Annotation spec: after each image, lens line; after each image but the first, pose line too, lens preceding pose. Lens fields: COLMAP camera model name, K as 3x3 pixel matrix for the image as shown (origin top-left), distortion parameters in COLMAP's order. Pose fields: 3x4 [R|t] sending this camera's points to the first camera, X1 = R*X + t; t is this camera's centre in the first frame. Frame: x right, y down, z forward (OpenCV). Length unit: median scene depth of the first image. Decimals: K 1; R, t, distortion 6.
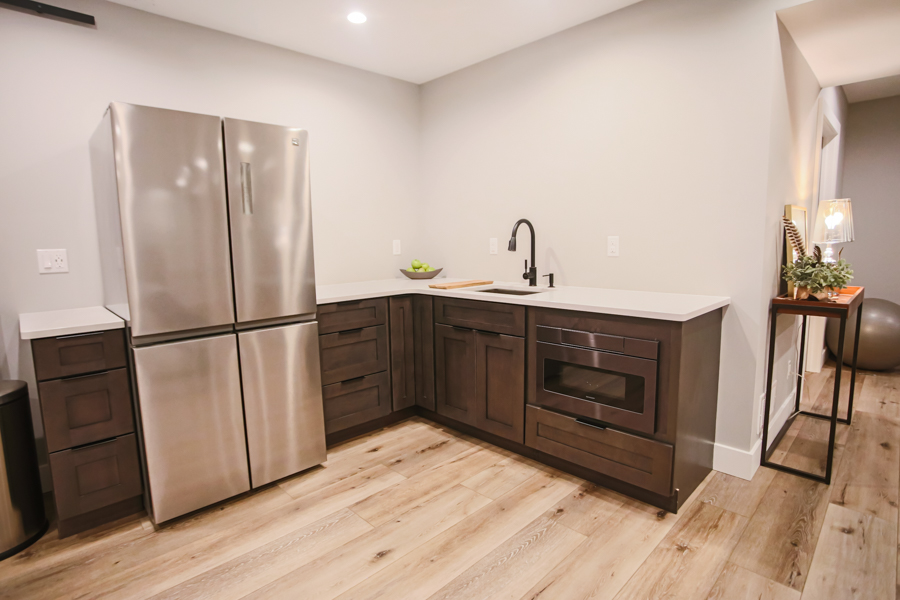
lens RADIAL K [[462.7, 0, 450.0], [0, 462.7, 300.0], [0, 0, 1]] dist [-0.074179, 0.034027]
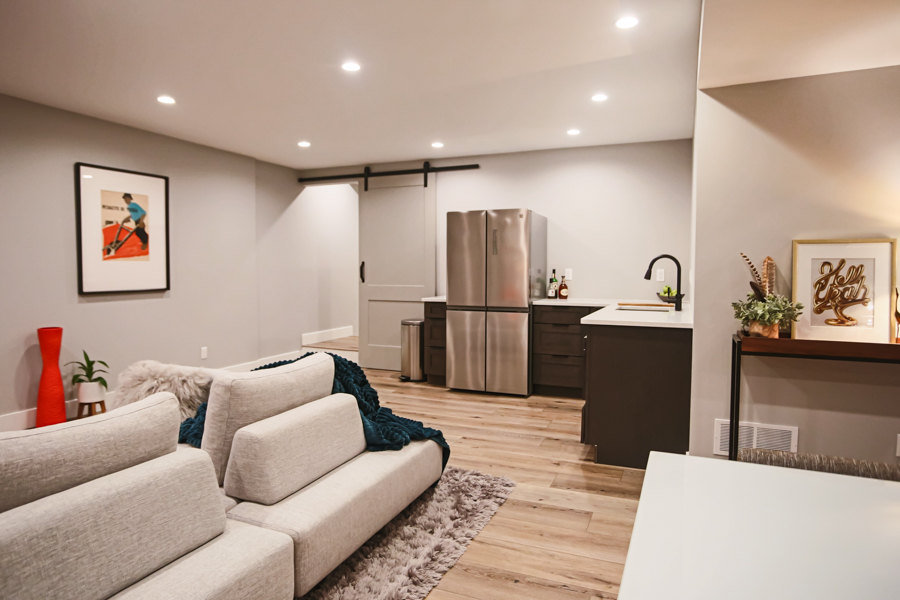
lens RADIAL K [[557.1, 0, 450.0], [0, 557.1, 300.0], [0, 0, 1]] dist [-0.004226, -0.000416]
pose [[0.392999, 0.073255, -0.916616, 1.446024], [-0.127387, 0.991547, 0.024626, -0.017205], [0.910672, 0.107087, 0.399009, -0.135813]]
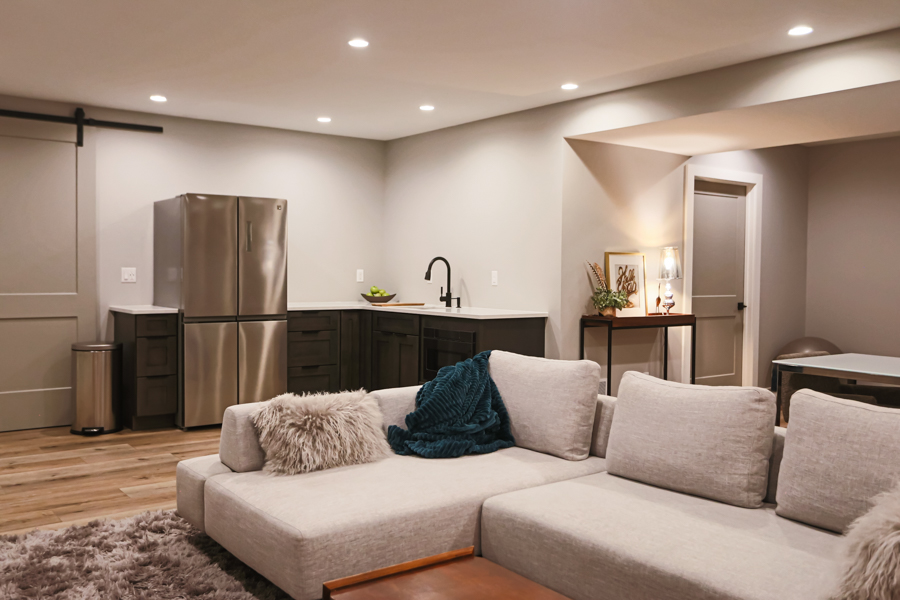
lens RADIAL K [[798.8, 0, 450.0], [0, 798.8, 300.0], [0, 0, 1]] dist [-0.005684, -0.010230]
pose [[0.992005, 0.033798, -0.121588, 0.526064], [-0.044790, 0.995039, -0.088830, 0.175100], [0.117982, 0.093566, 0.988598, -1.448113]]
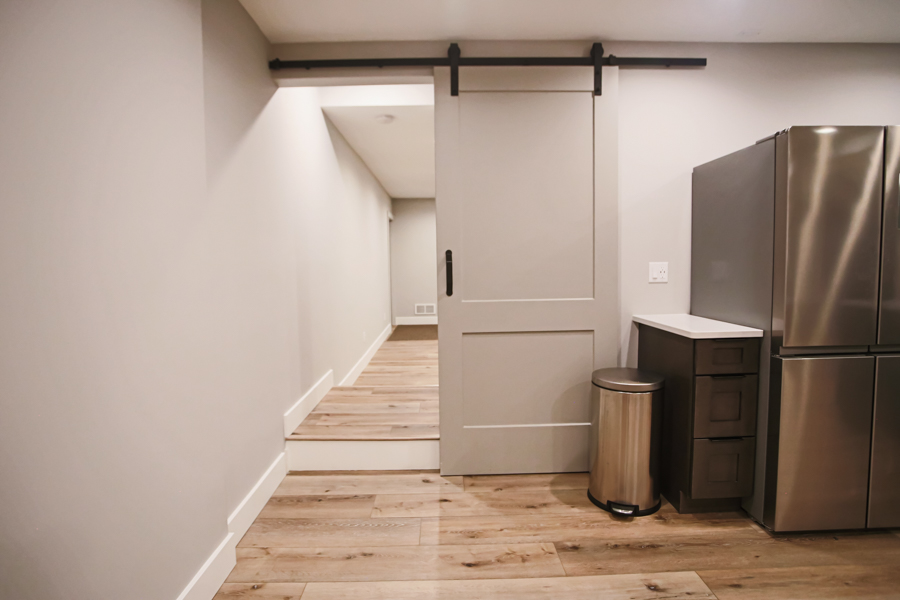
lens RADIAL K [[462.7, 0, 450.0], [0, 462.7, 300.0], [0, 0, 1]] dist [-0.074179, 0.034027]
pose [[0.737847, 0.060193, -0.672279, -0.403990], [-0.084551, 0.996413, -0.003584, 0.029609], [0.669651, 0.059486, 0.740290, -0.209158]]
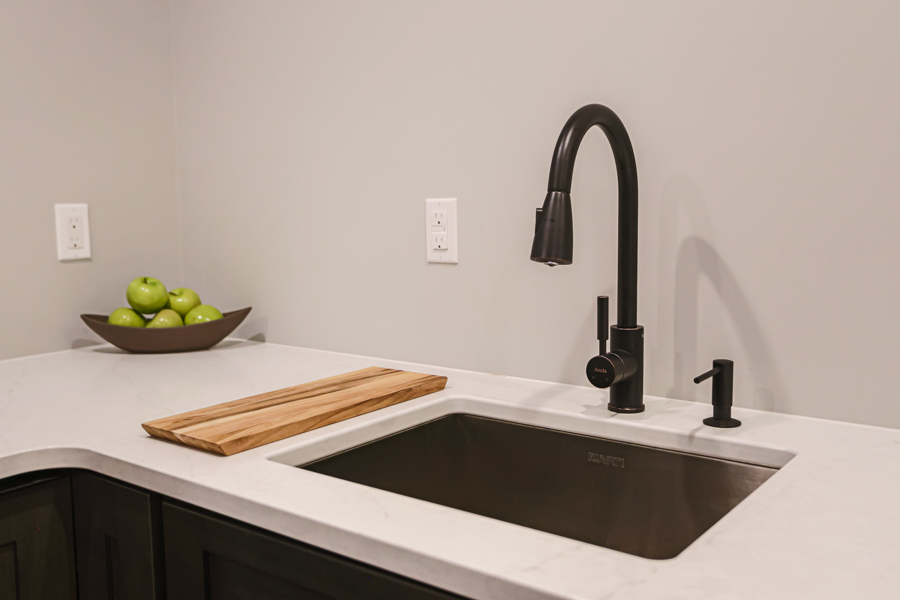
lens RADIAL K [[852.6, 0, 450.0], [0, 852.6, 300.0], [0, 0, 1]] dist [0.004642, 0.002156]
pose [[0.989679, -0.013999, 0.142617, 0.040461], [0.015925, 0.999797, -0.012369, -0.091688], [-0.142414, 0.014513, 0.989701, 0.682830]]
